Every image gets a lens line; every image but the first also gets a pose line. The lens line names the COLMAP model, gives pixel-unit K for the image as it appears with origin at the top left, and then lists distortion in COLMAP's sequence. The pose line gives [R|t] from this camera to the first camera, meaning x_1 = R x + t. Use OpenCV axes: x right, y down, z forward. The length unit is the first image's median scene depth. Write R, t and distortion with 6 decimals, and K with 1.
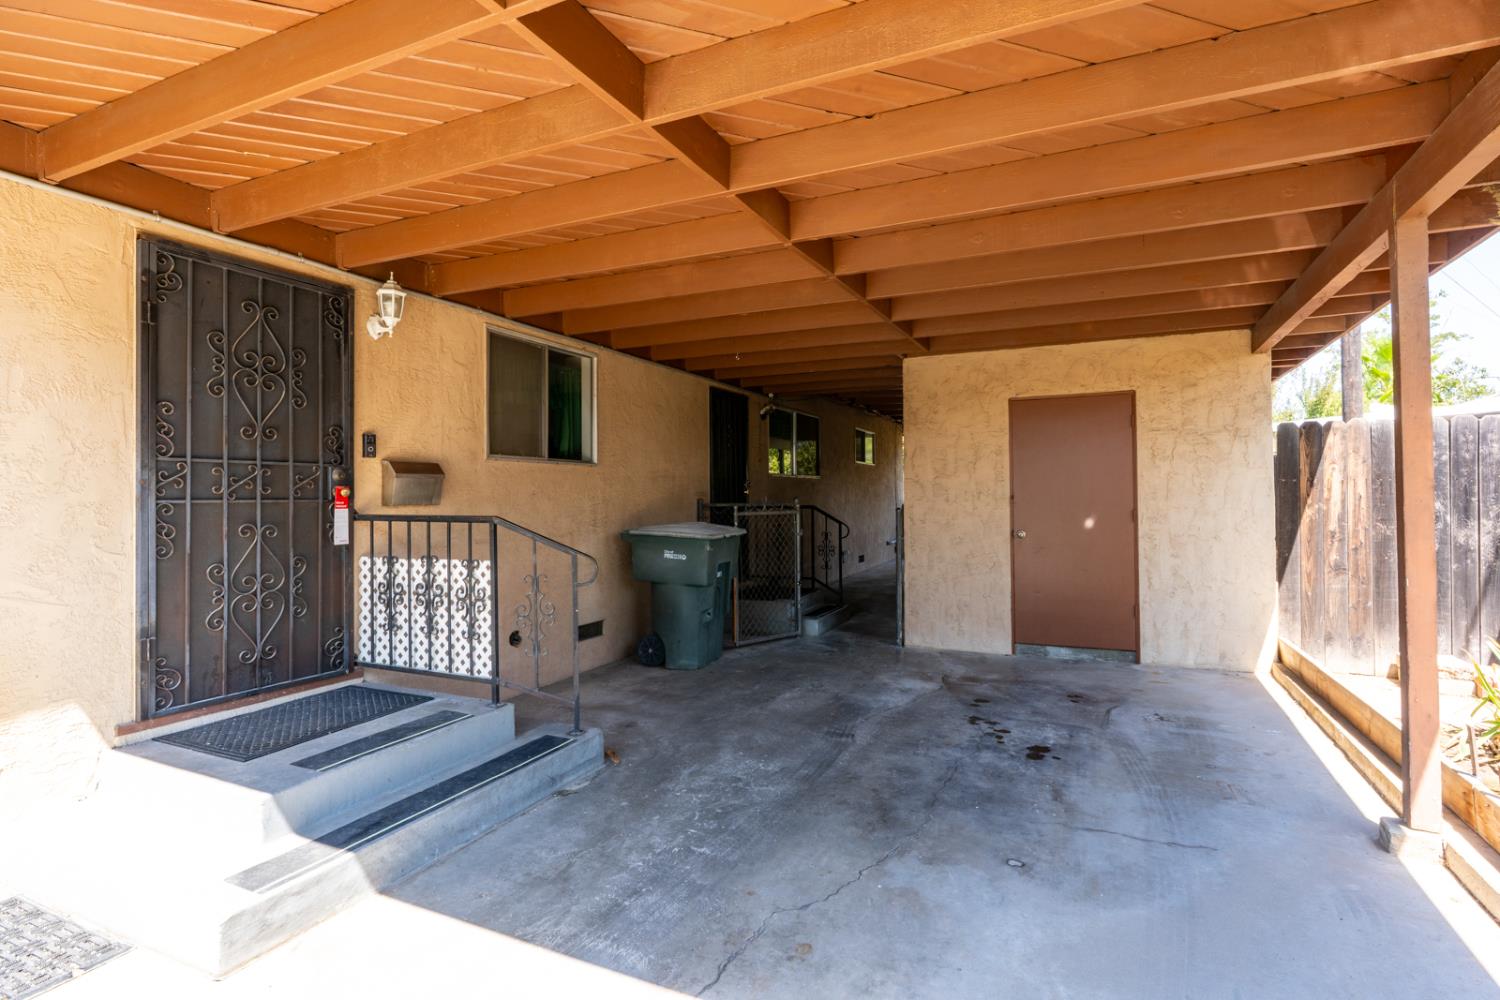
lens RADIAL K [[742.4, 0, 759.1], [0, 742.4, 487.6], [0, 0, 1]] dist [-0.000865, 0.000382]
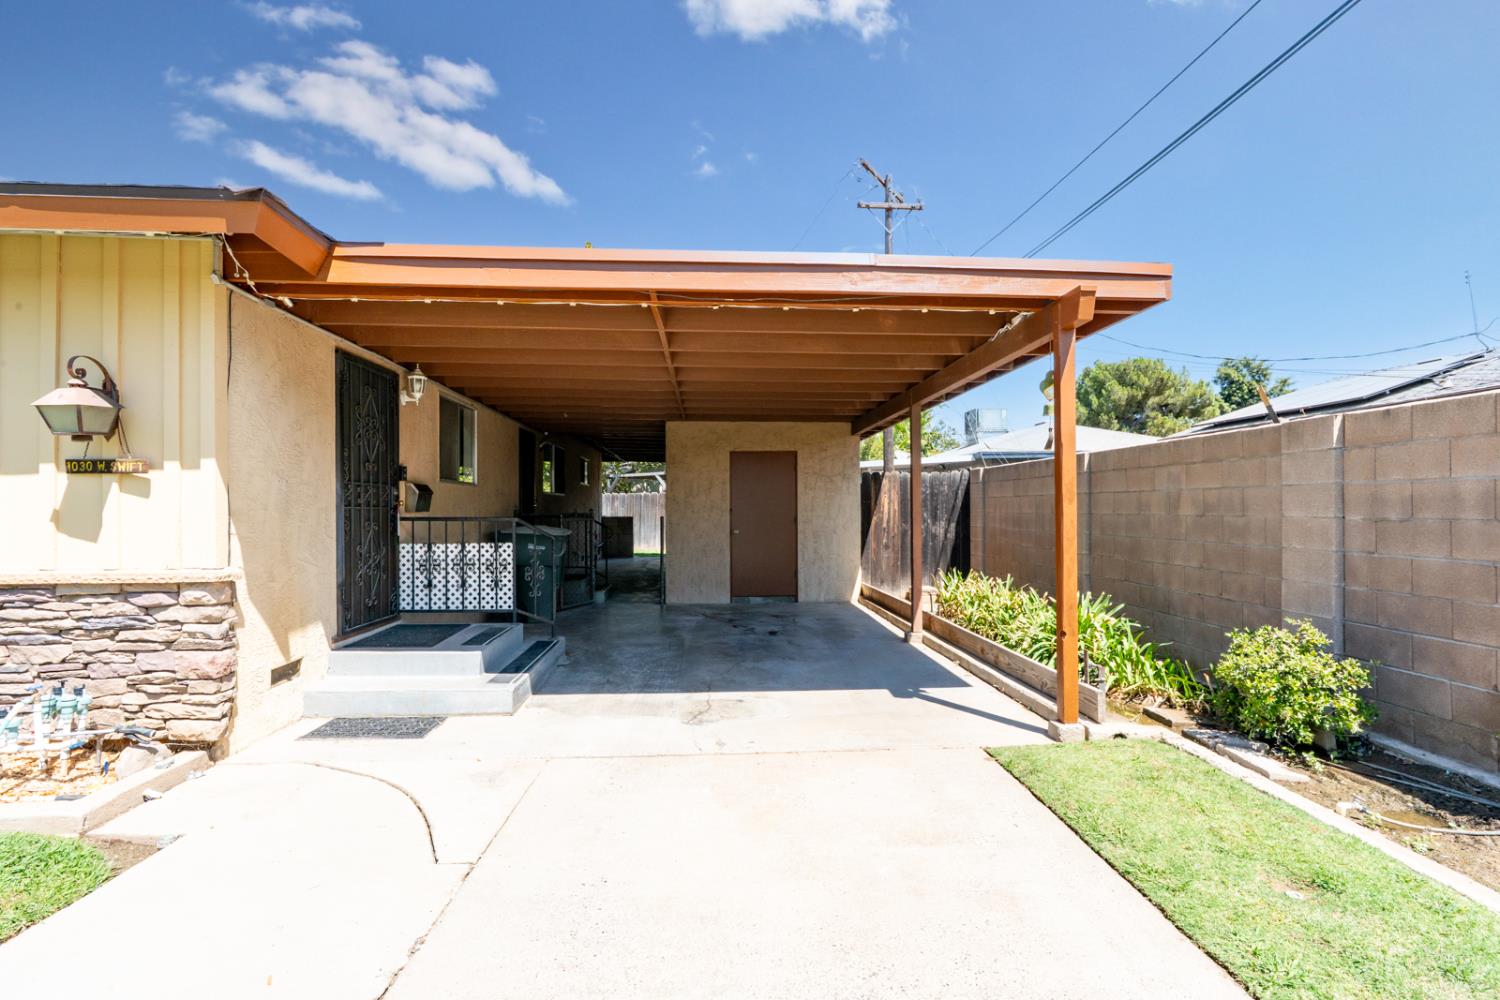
lens RADIAL K [[683.2, 0, 748.4], [0, 683.2, 507.8], [0, 0, 1]] dist [-0.007649, 0.002209]
pose [[0.886857, 0.007407, 0.461985, -0.381400], [-0.010379, 0.999939, 0.003891, 0.001913], [-0.461928, -0.008246, 0.886879, -0.437006]]
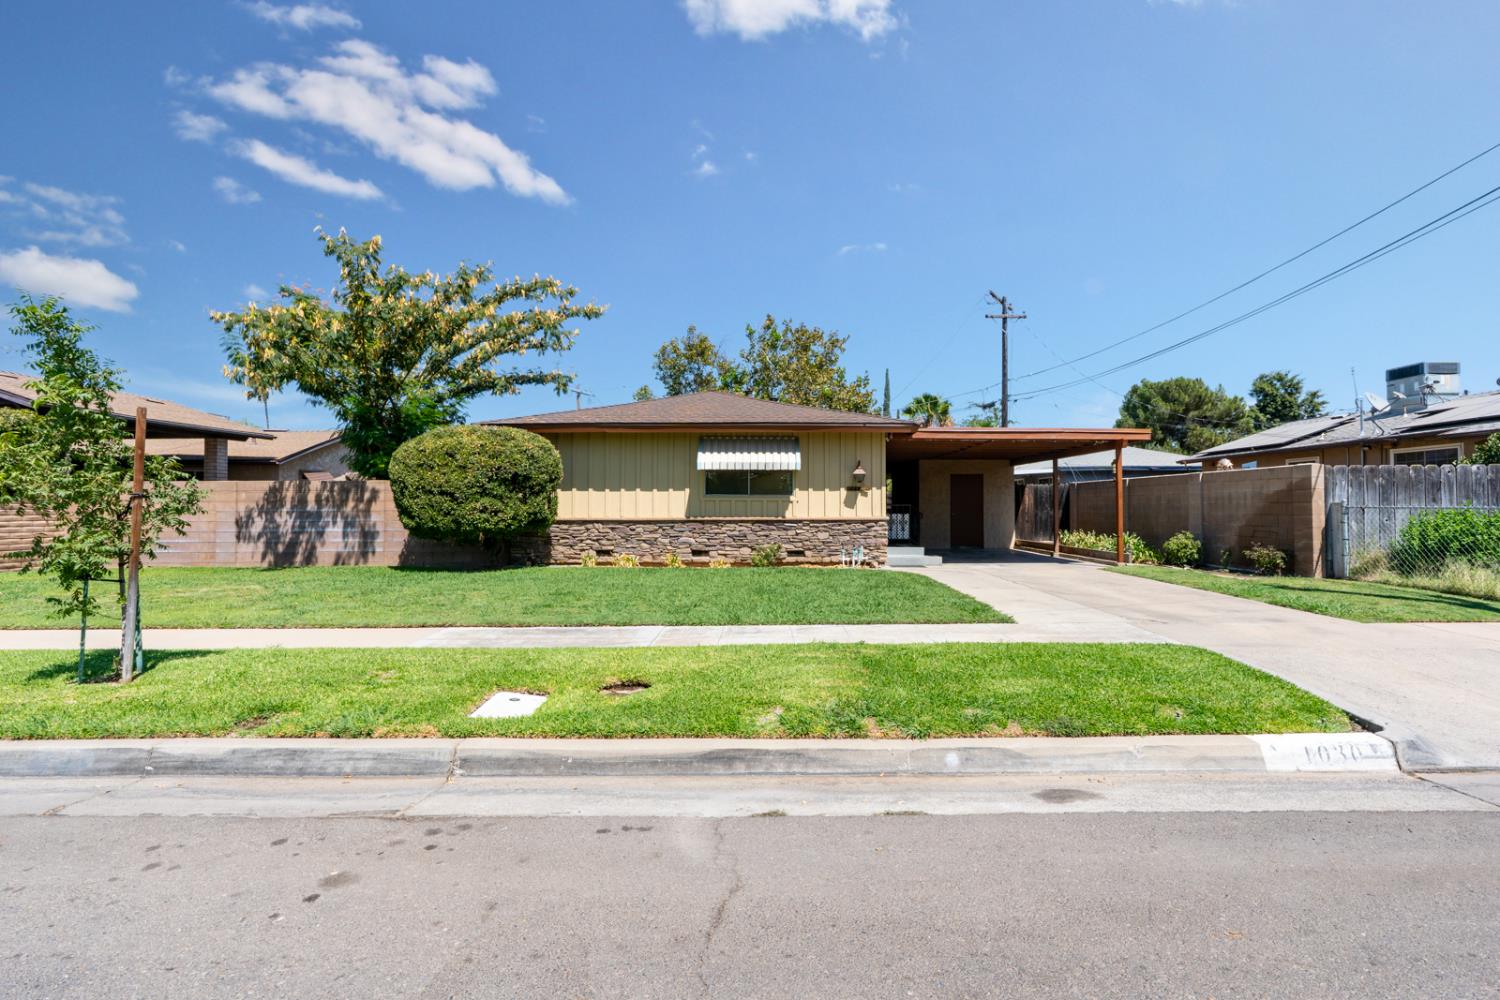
lens RADIAL K [[683.2, 0, 758.0], [0, 683.2, 498.3], [0, 0, 1]] dist [-0.007649, 0.002209]
pose [[0.908005, 0.013840, 0.418731, -2.013159], [-0.011839, 0.999903, -0.007376, 0.028421], [-0.418792, 0.001740, 0.908081, -1.677674]]
